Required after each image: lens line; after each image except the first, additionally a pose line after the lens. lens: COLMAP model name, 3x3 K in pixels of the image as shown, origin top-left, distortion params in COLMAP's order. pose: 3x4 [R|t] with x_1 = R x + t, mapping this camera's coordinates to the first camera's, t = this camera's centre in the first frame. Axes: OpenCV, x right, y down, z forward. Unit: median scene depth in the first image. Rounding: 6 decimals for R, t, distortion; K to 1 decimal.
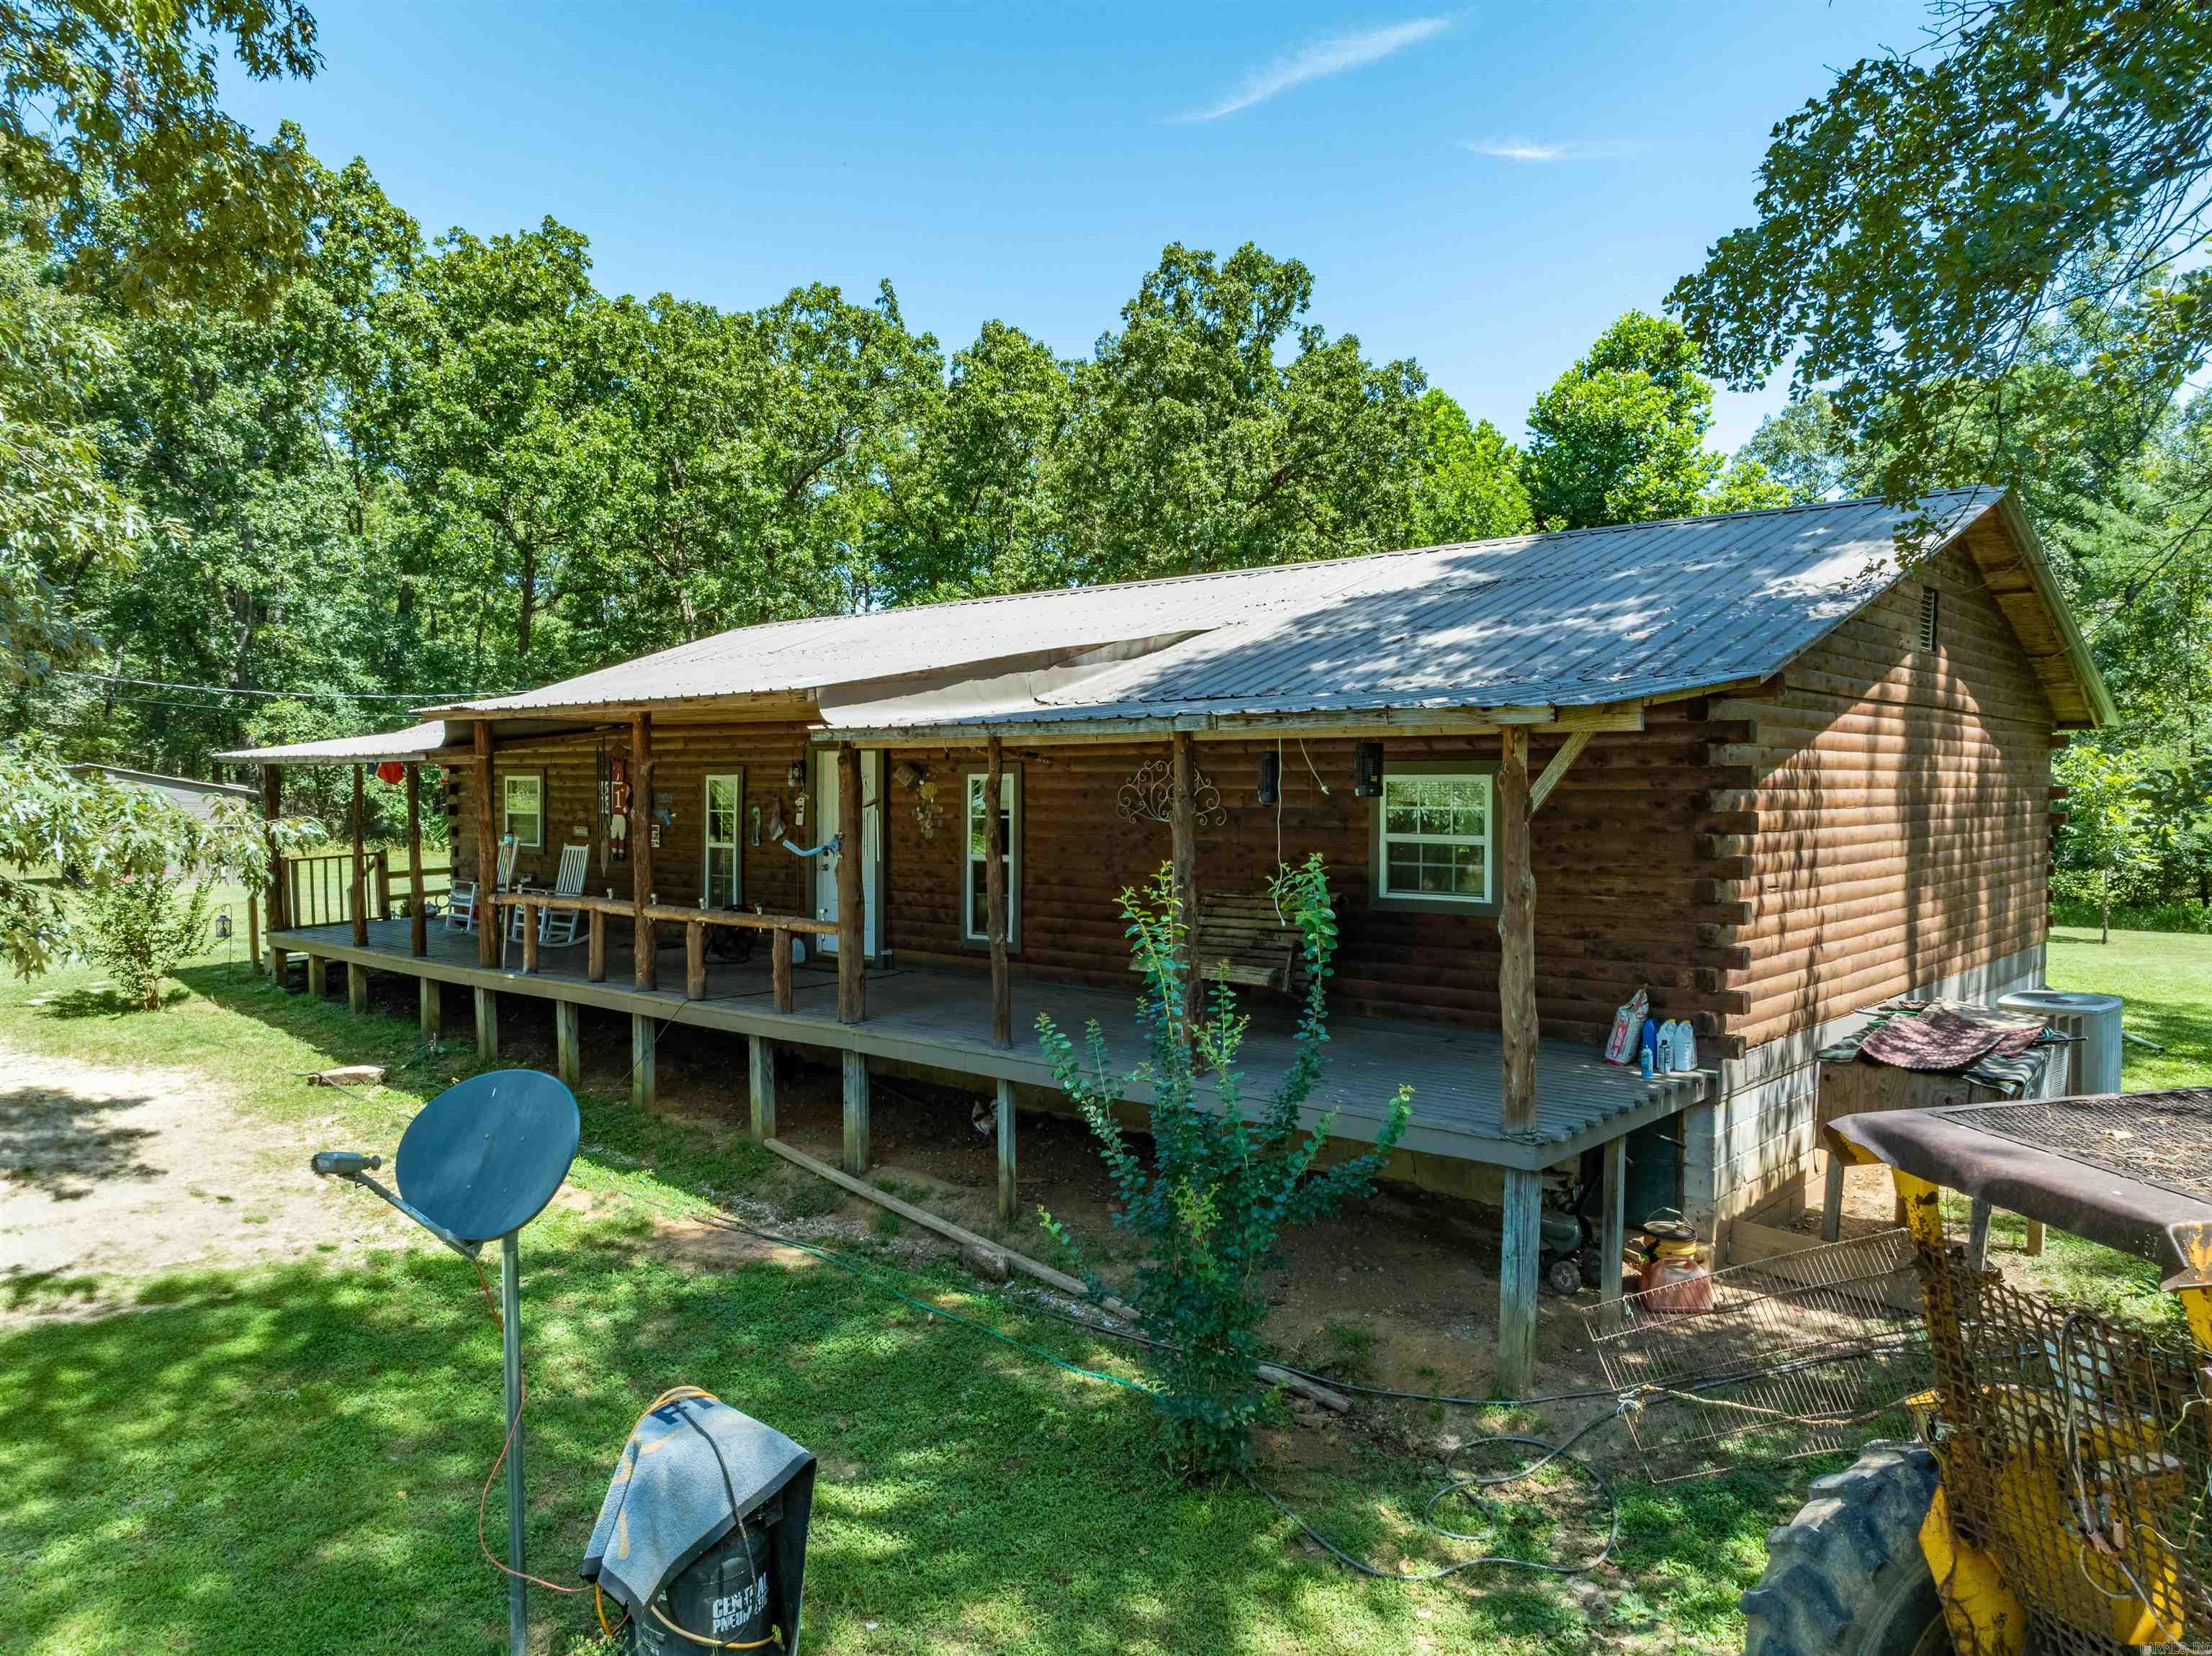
lens RADIAL K [[1543.2, 0, 1106.0], [0, 1543.2, 828.0], [0, 0, 1]] dist [-0.008359, -0.000974]
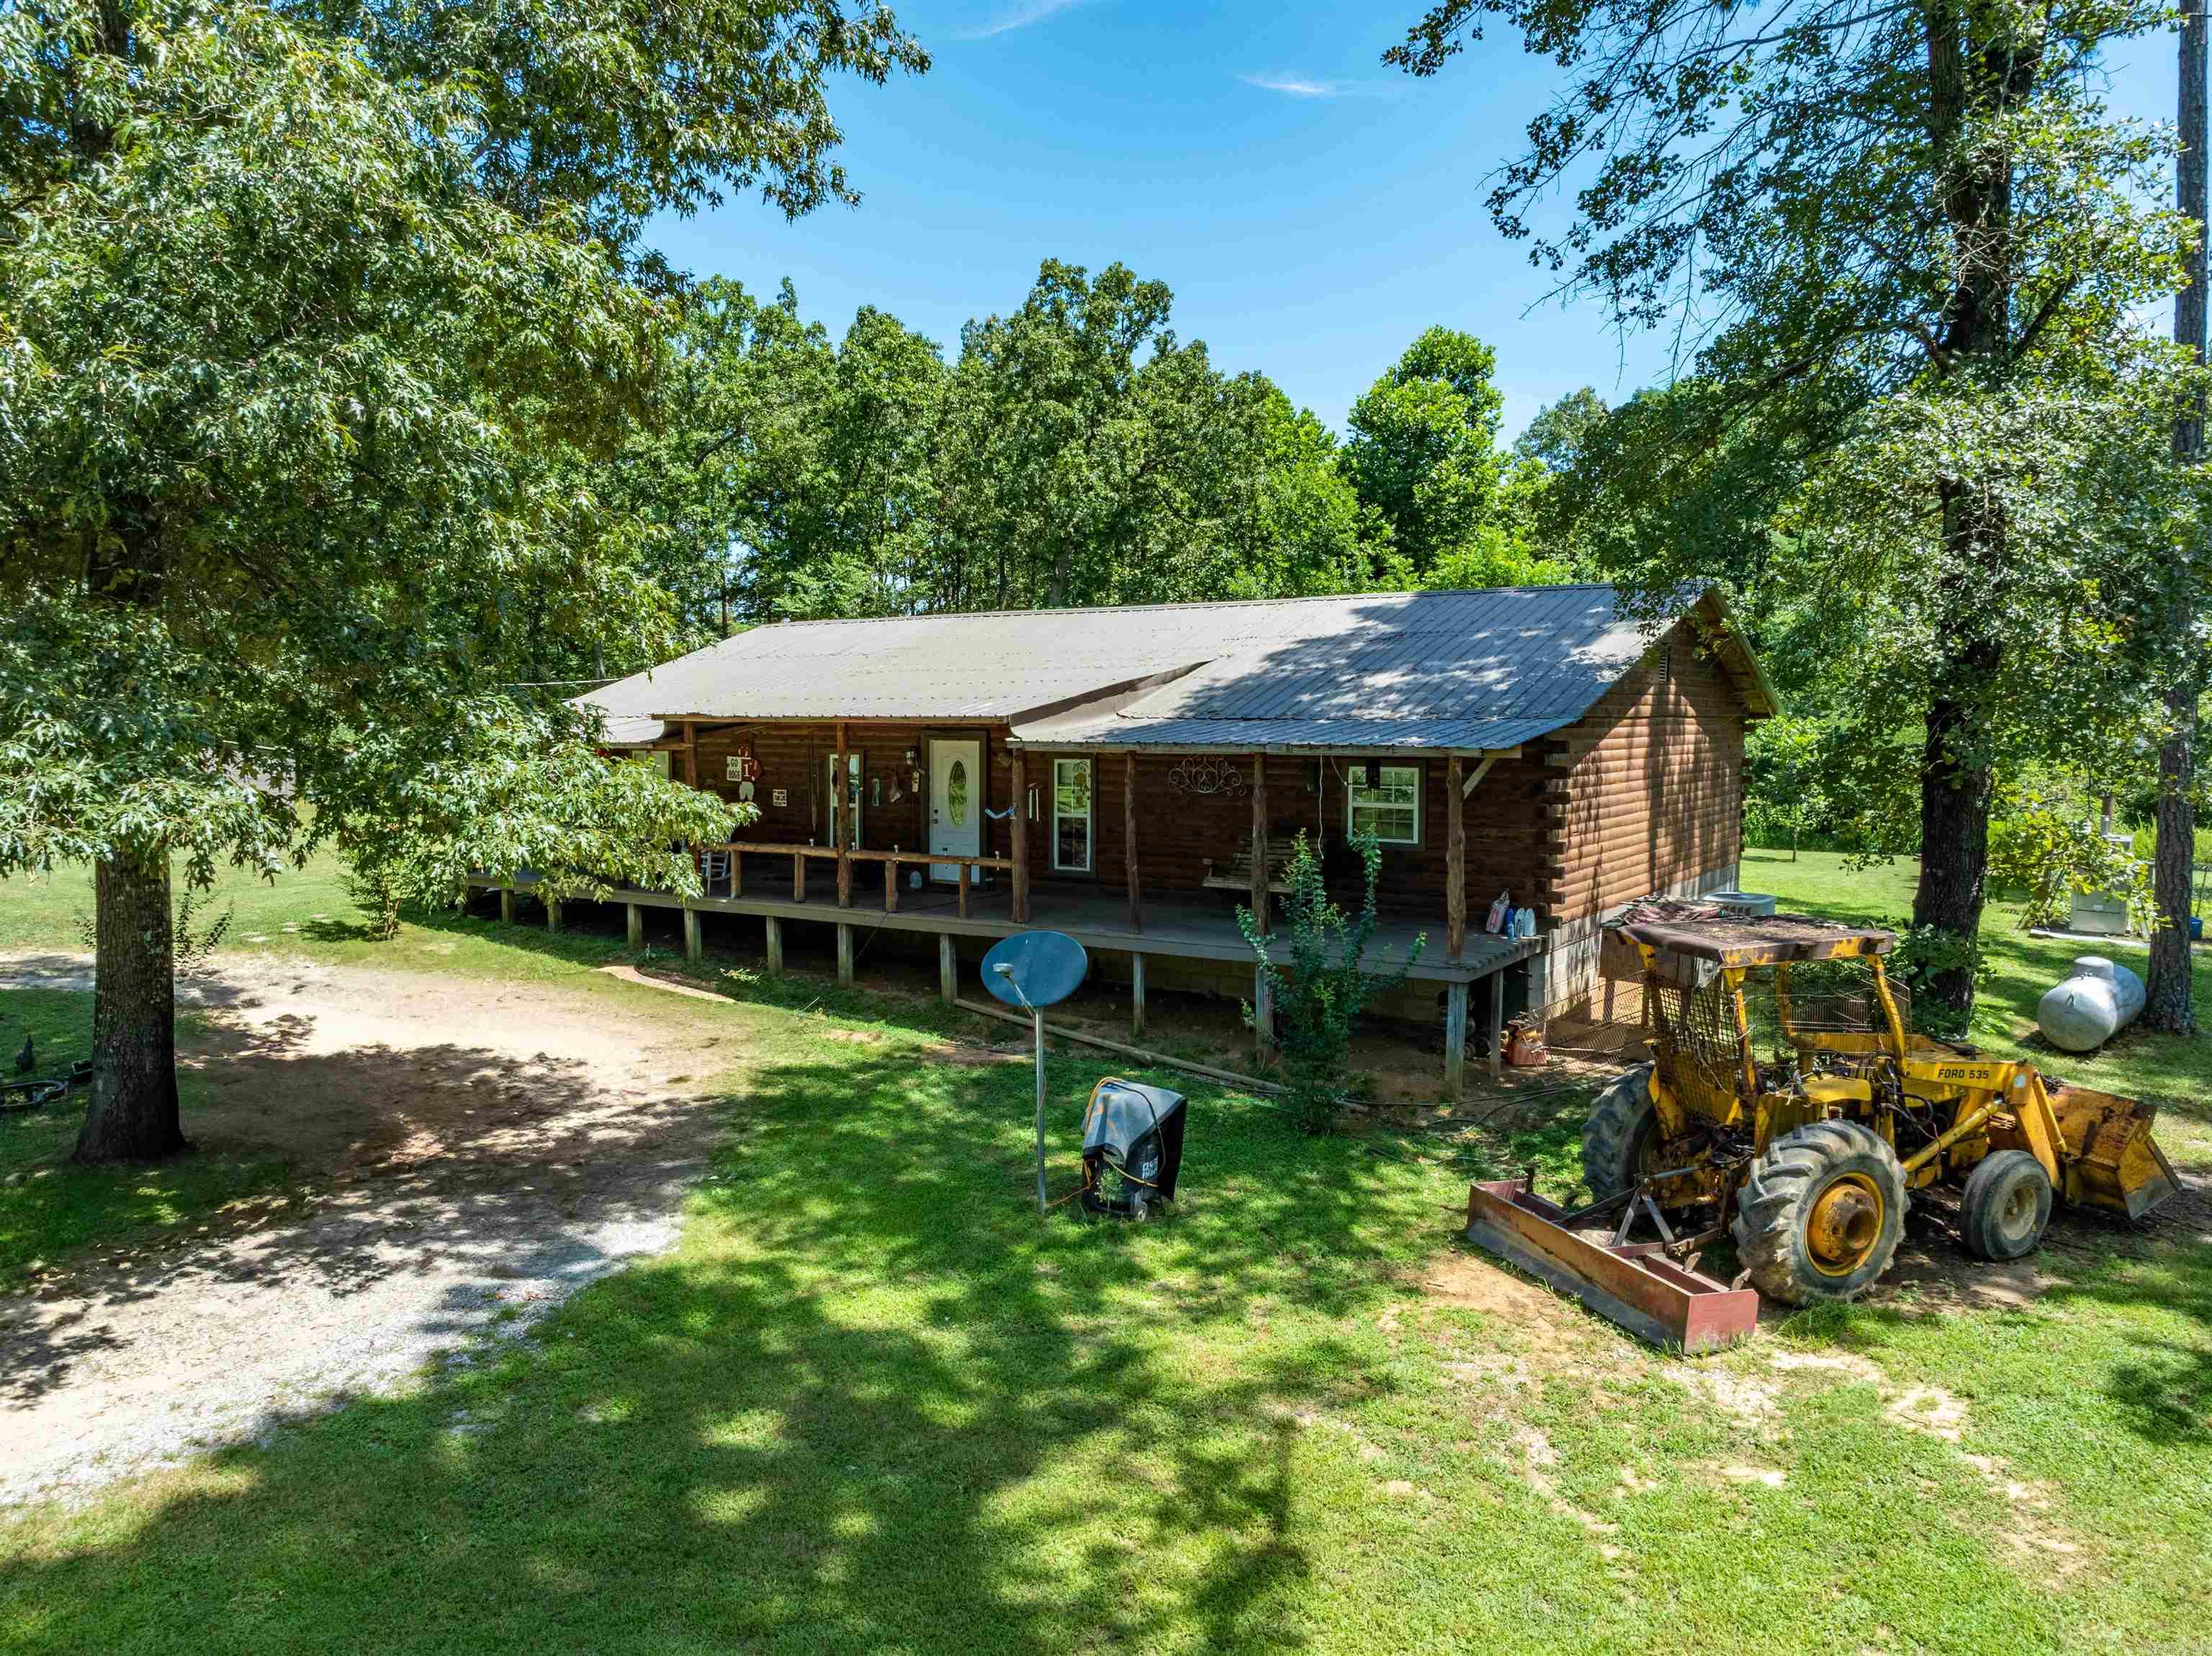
lens RADIAL K [[1550.6, 0, 1100.5], [0, 1550.6, 817.6], [0, 0, 1]] dist [0.027750, 0.000198]
pose [[0.990680, -0.010466, 0.135804, -0.268568], [0.005240, 0.999234, 0.038781, -0.039183], [-0.136105, -0.037708, 0.989976, -0.530208]]
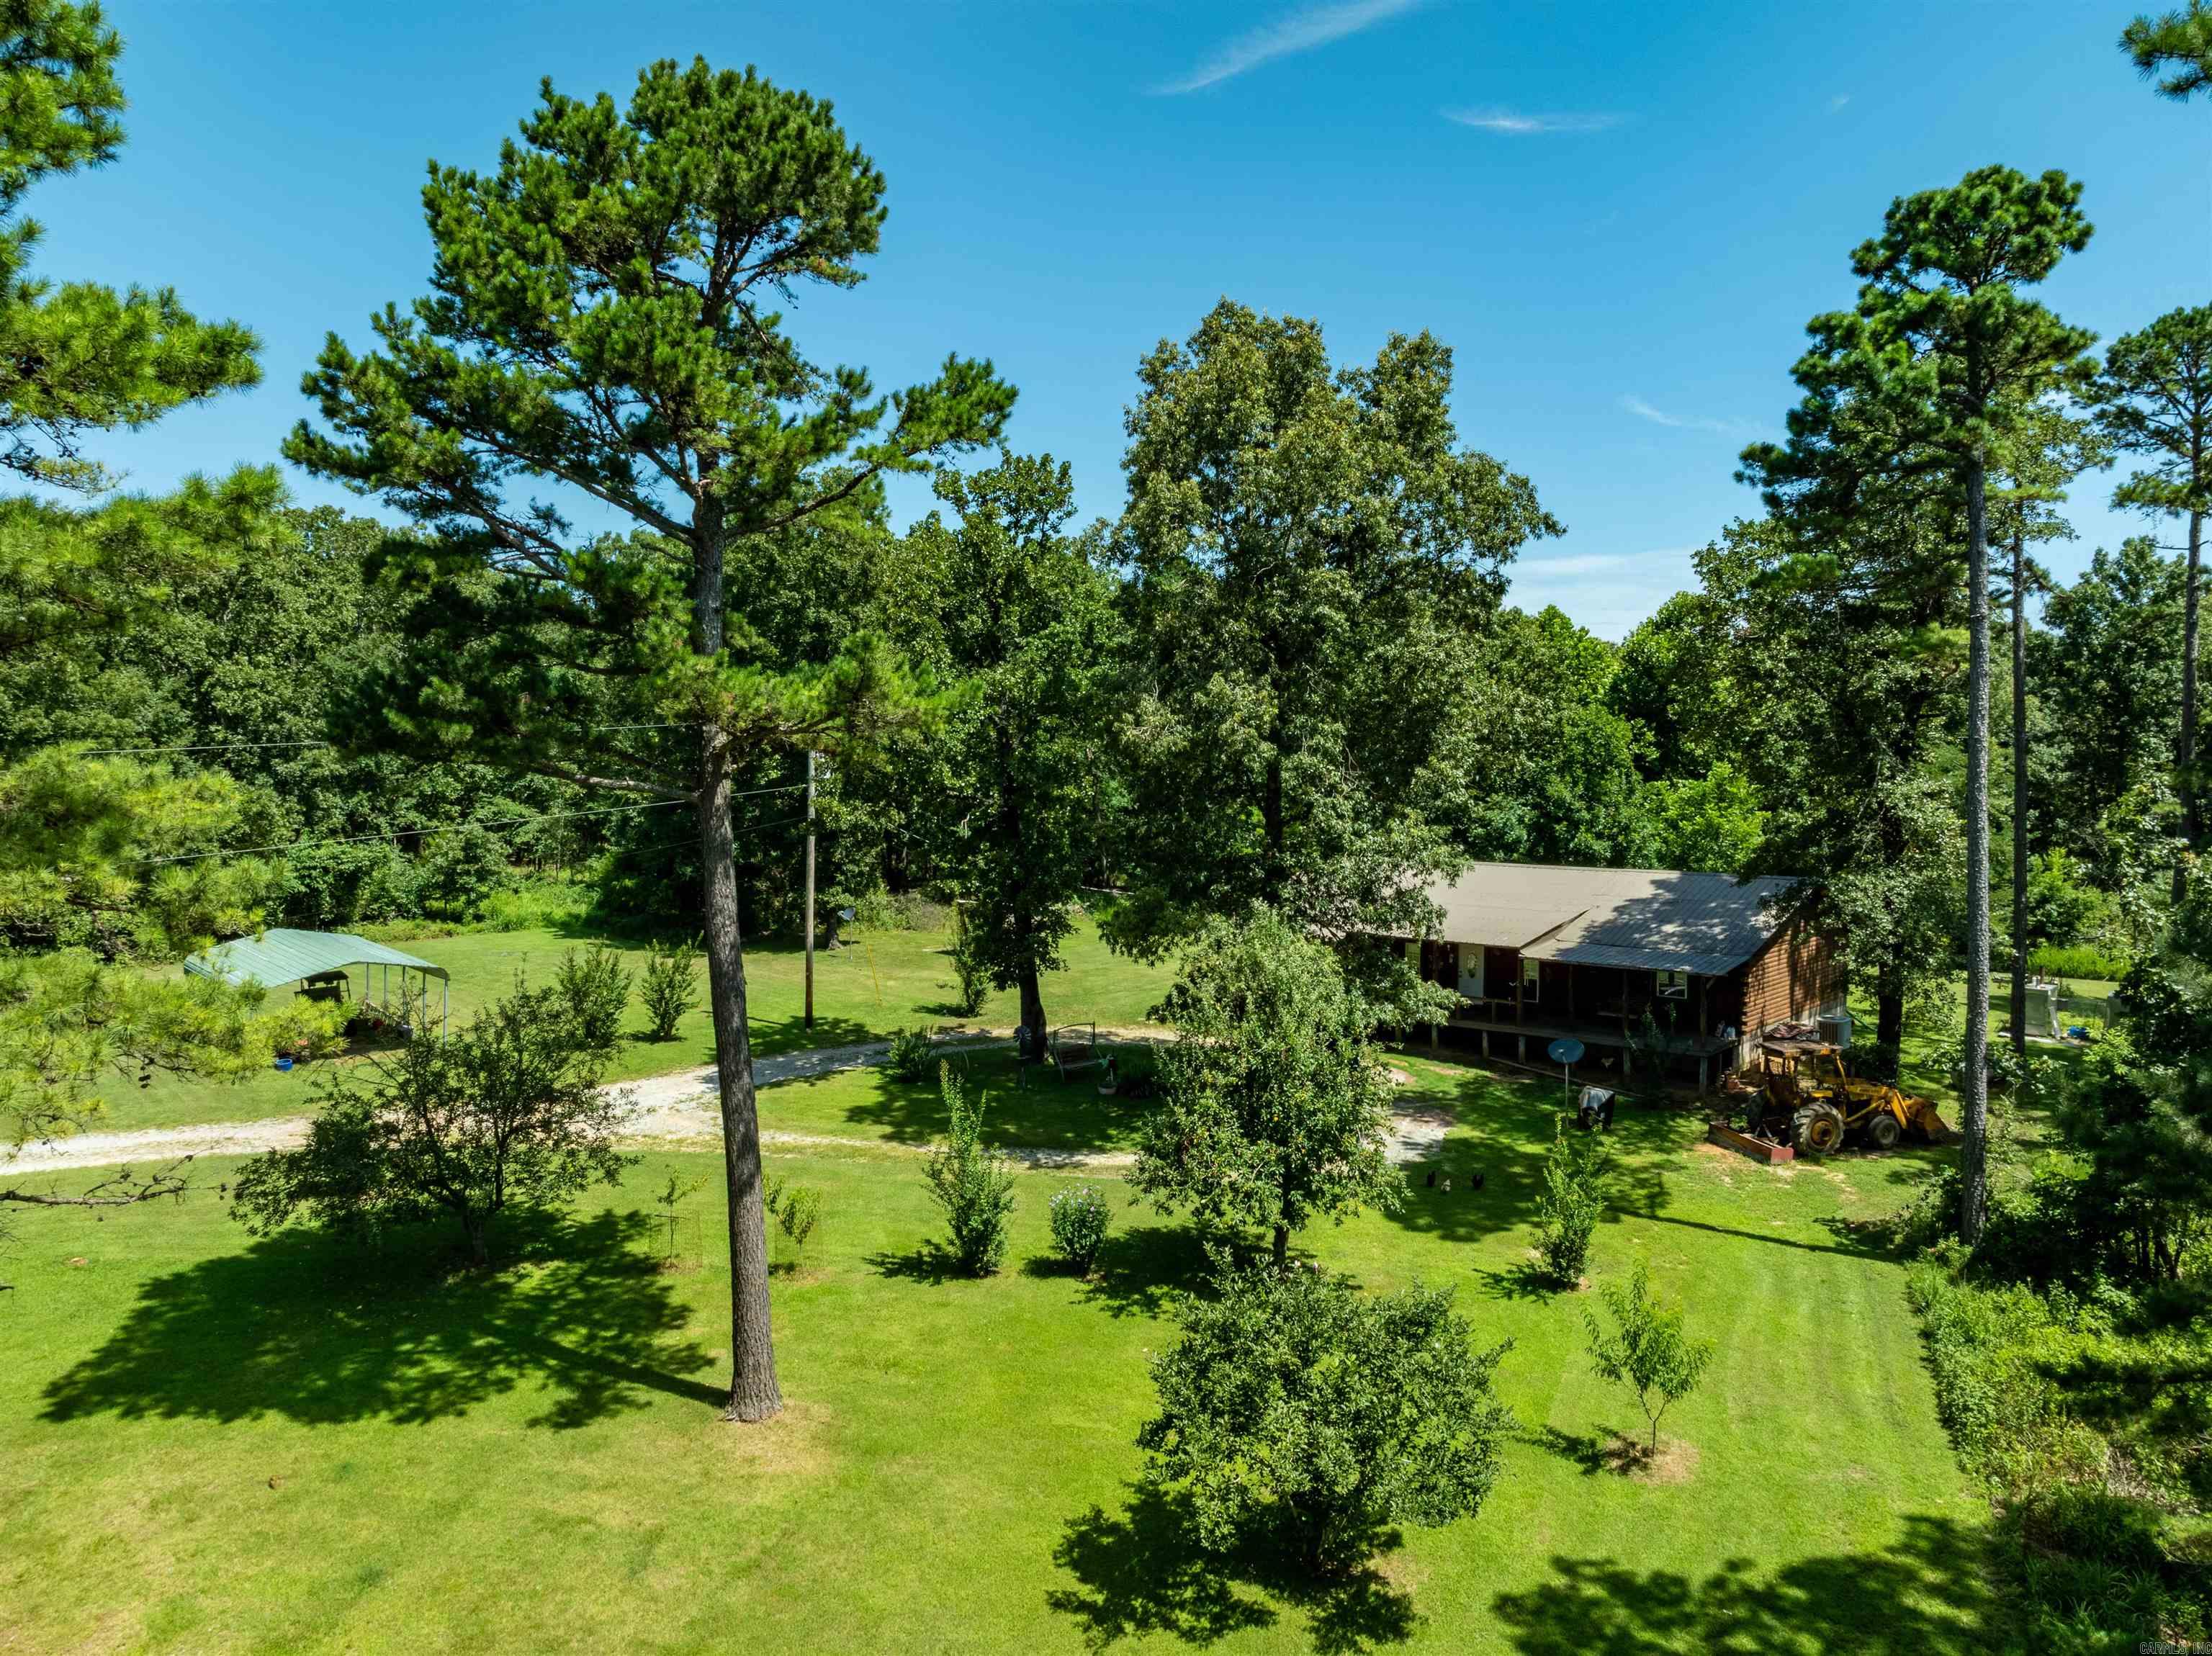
lens RADIAL K [[1526.5, 0, 1106.0], [0, 1526.5, 828.0], [0, 0, 1]] dist [0.042279, -0.063832]
pose [[0.999939, -0.009570, -0.005599, -1.074429], [0.009663, 0.999811, 0.016867, -0.414530], [0.005436, -0.016921, 0.999842, -2.628079]]
